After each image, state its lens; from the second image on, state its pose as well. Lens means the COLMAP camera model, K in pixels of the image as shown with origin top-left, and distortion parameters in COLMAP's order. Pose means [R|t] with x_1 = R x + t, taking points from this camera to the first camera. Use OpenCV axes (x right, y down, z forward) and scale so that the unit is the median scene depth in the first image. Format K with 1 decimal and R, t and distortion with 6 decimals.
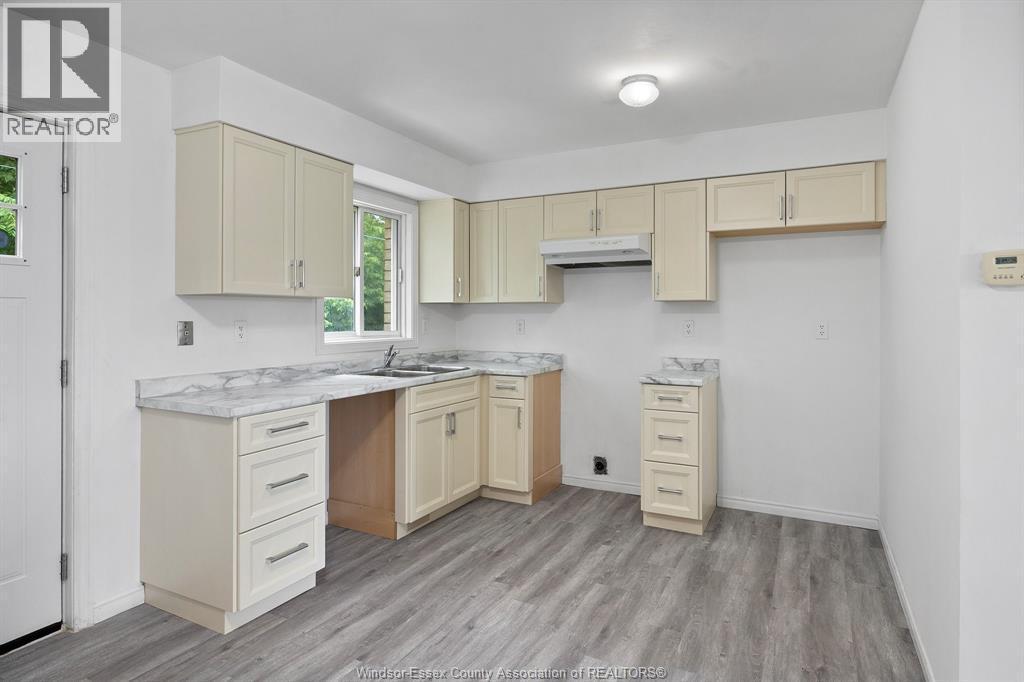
lens RADIAL K [[573.7, 0, 515.8], [0, 573.7, 323.2], [0, 0, 1]] dist [-0.000547, -0.000077]
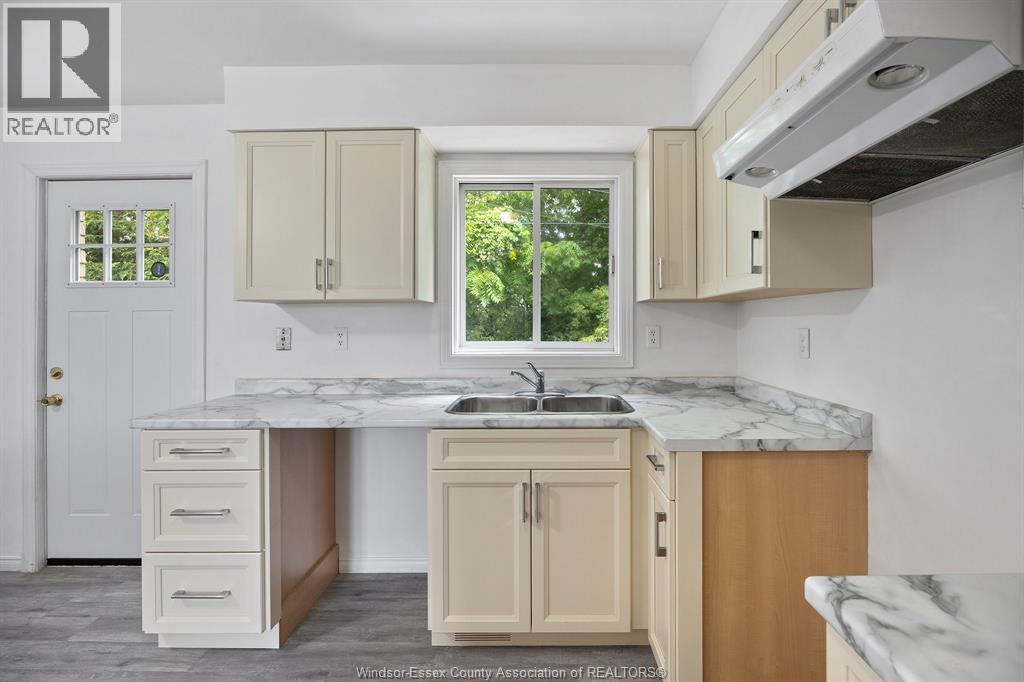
lens RADIAL K [[466.0, 0, 539.0], [0, 466.0, 318.6], [0, 0, 1]] dist [-0.001240, -0.000085]
pose [[0.457904, -0.009838, -0.888947, 0.303059], [-0.005694, 0.999886, -0.013999, -0.008333], [0.888983, 0.011472, 0.457796, 0.732778]]
